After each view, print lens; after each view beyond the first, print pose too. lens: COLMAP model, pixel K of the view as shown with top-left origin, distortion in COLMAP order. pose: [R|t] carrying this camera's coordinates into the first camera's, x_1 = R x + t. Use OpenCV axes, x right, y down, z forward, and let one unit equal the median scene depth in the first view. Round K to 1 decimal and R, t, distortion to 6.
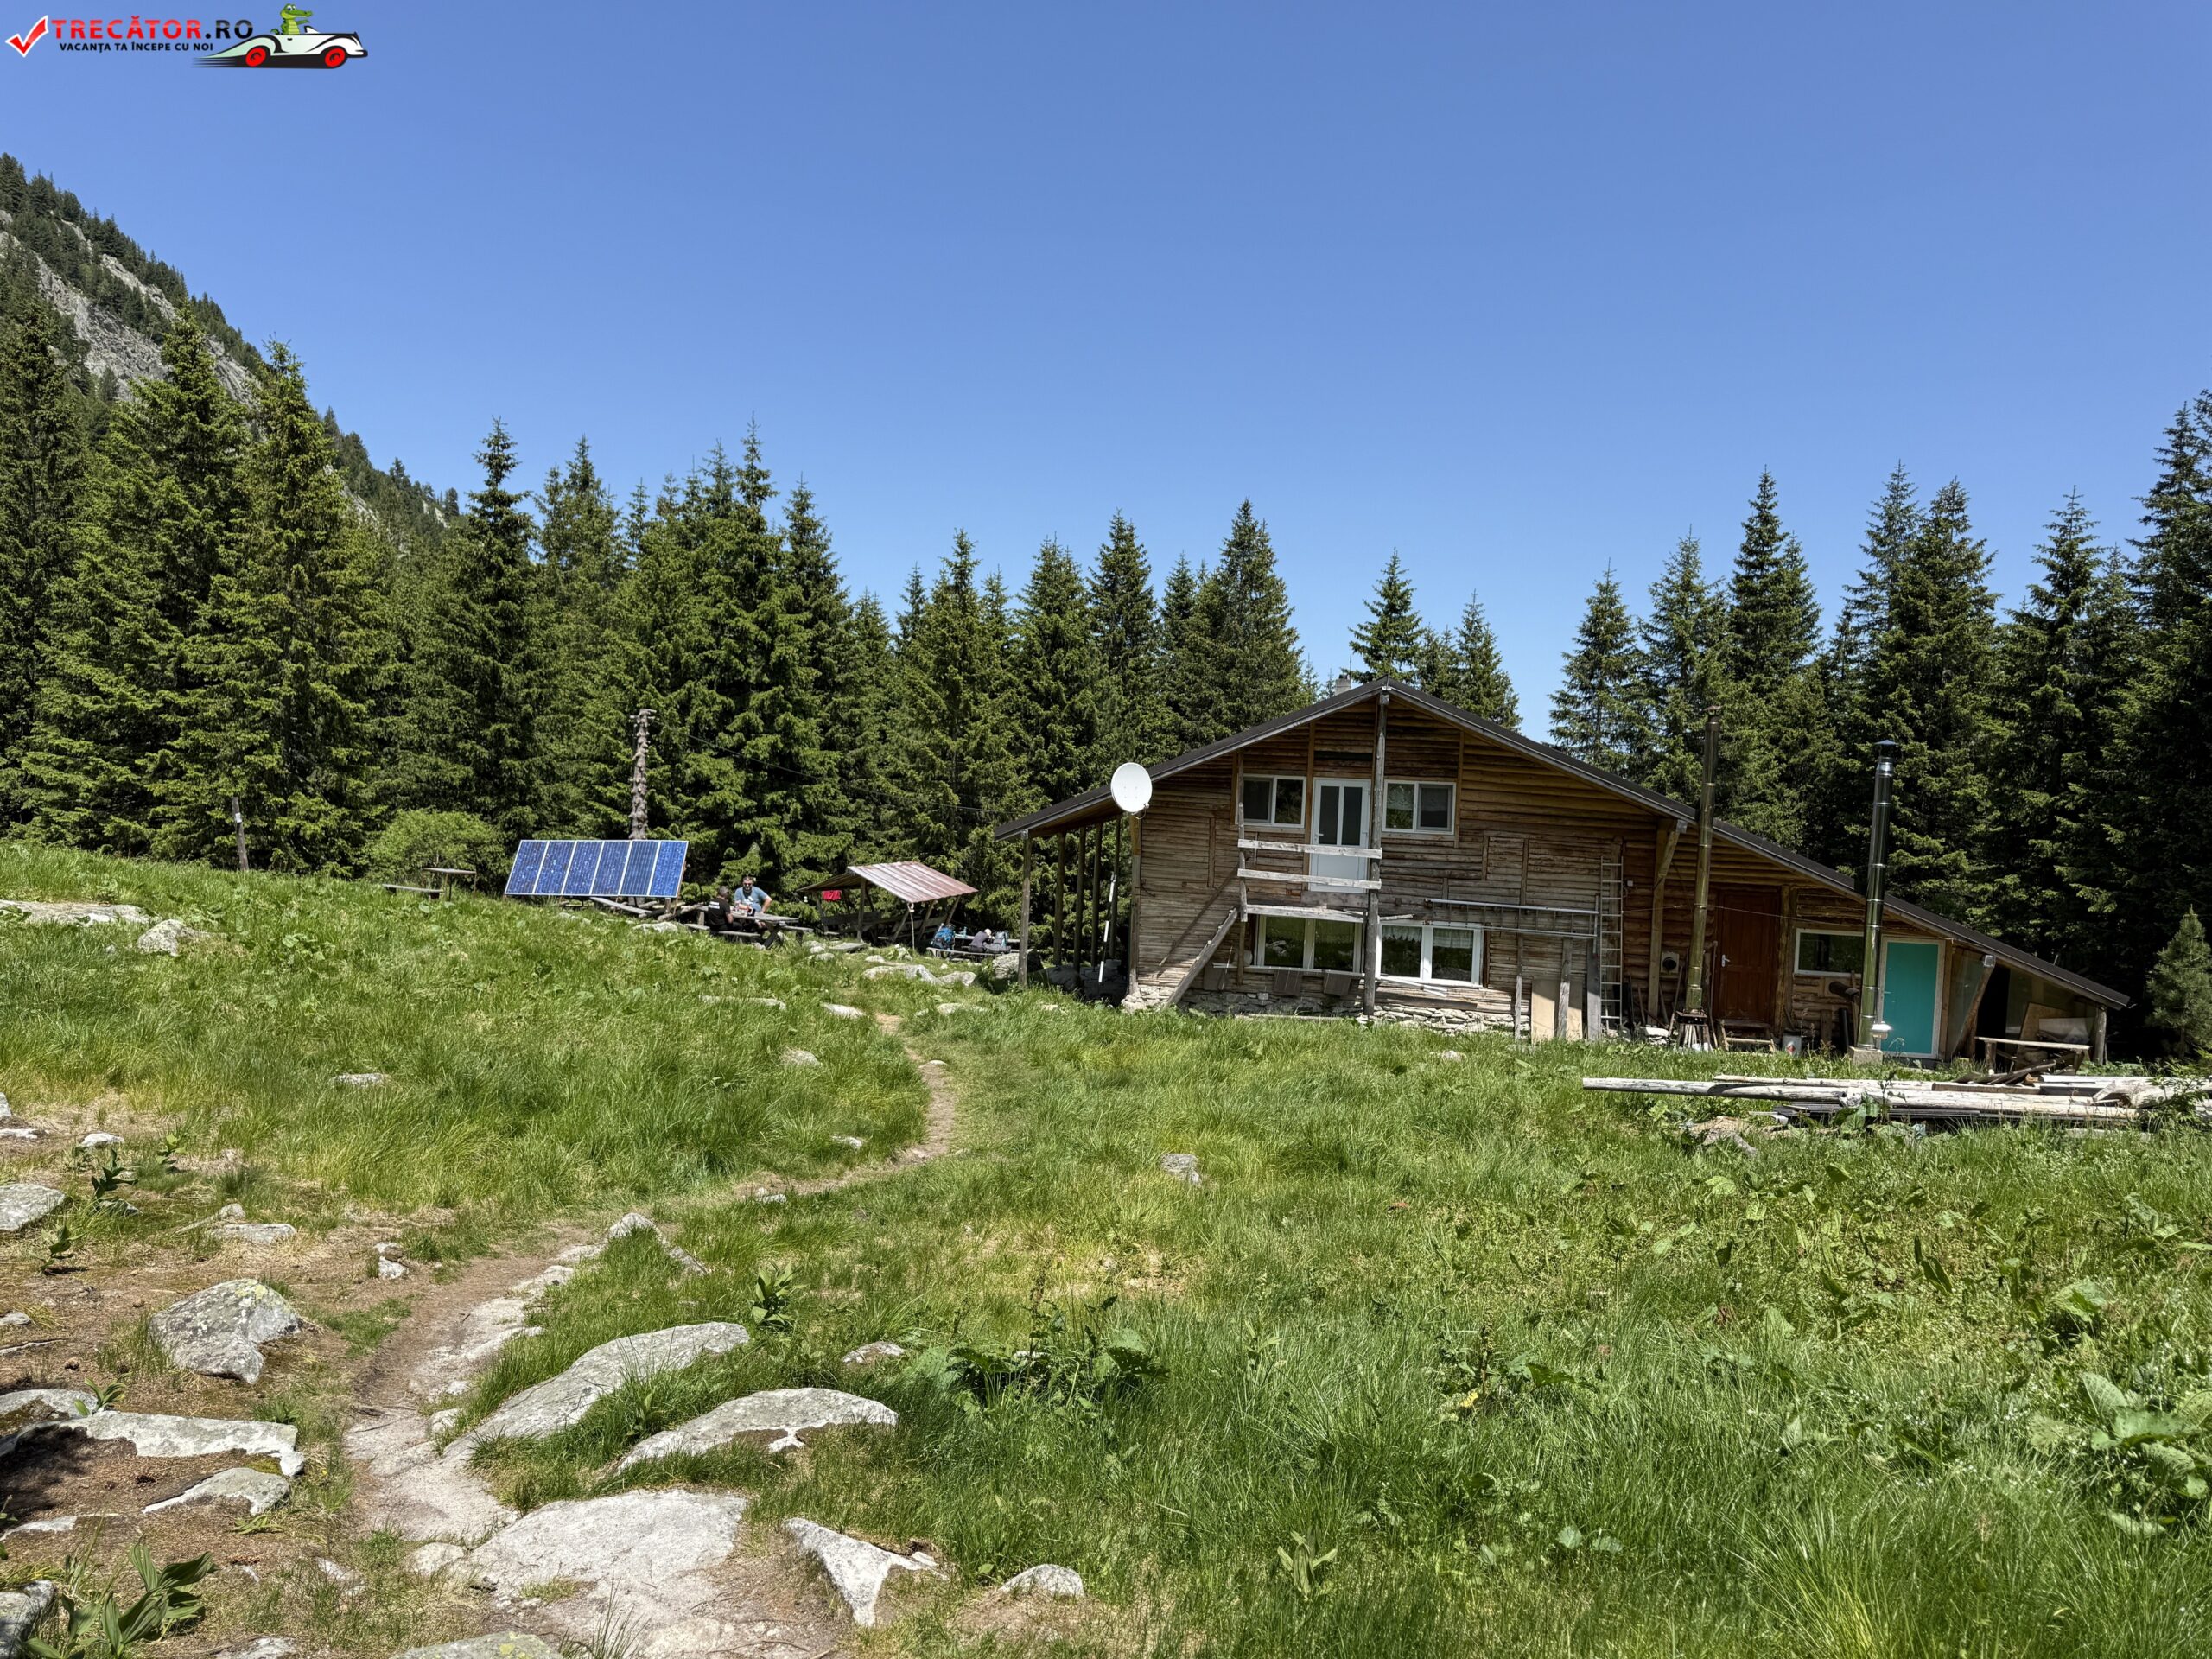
lens RADIAL K [[1563.1, 0, 1106.3], [0, 1563.1, 826.4], [0, 0, 1]] dist [-0.042629, -0.008658]
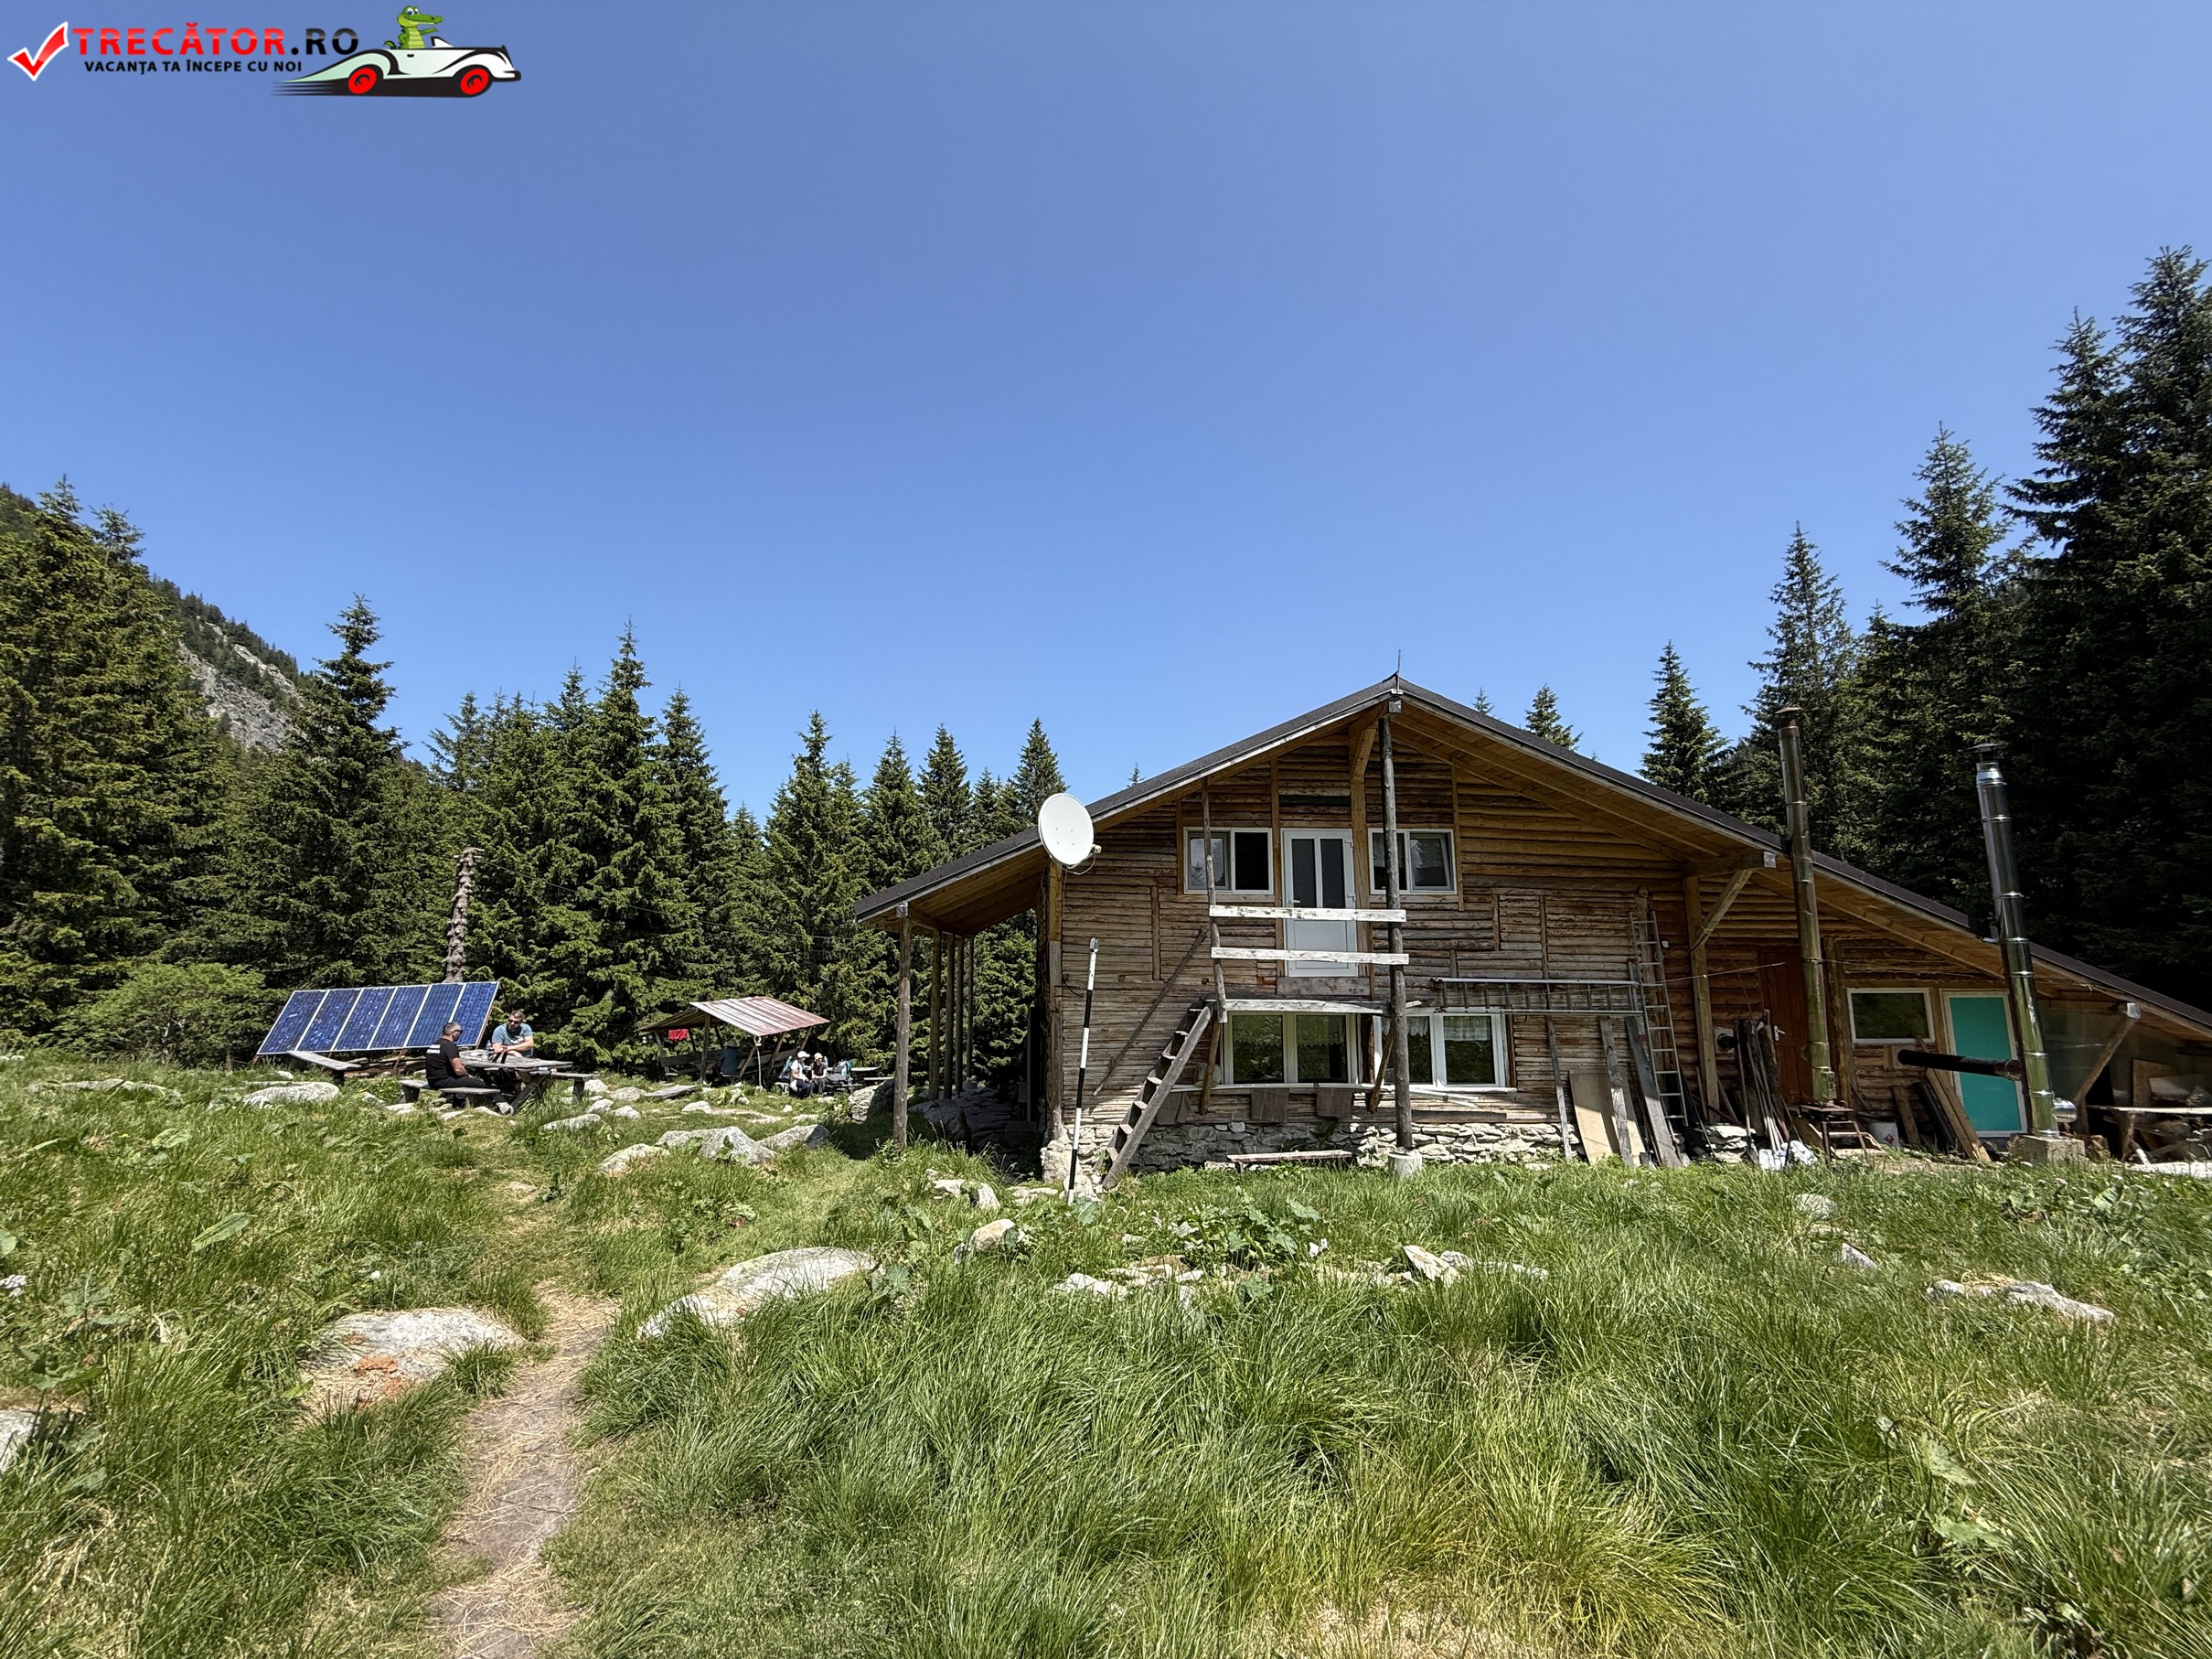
lens RADIAL K [[883.4, 0, 1107.4], [0, 883.4, 818.6], [0, 0, 1]] dist [-0.016161, 0.002017]
pose [[0.974906, -0.011270, 0.222333, -0.028127], [0.052410, 0.982265, -0.180023, 0.021932], [-0.216361, 0.187158, 0.958207, 0.340009]]
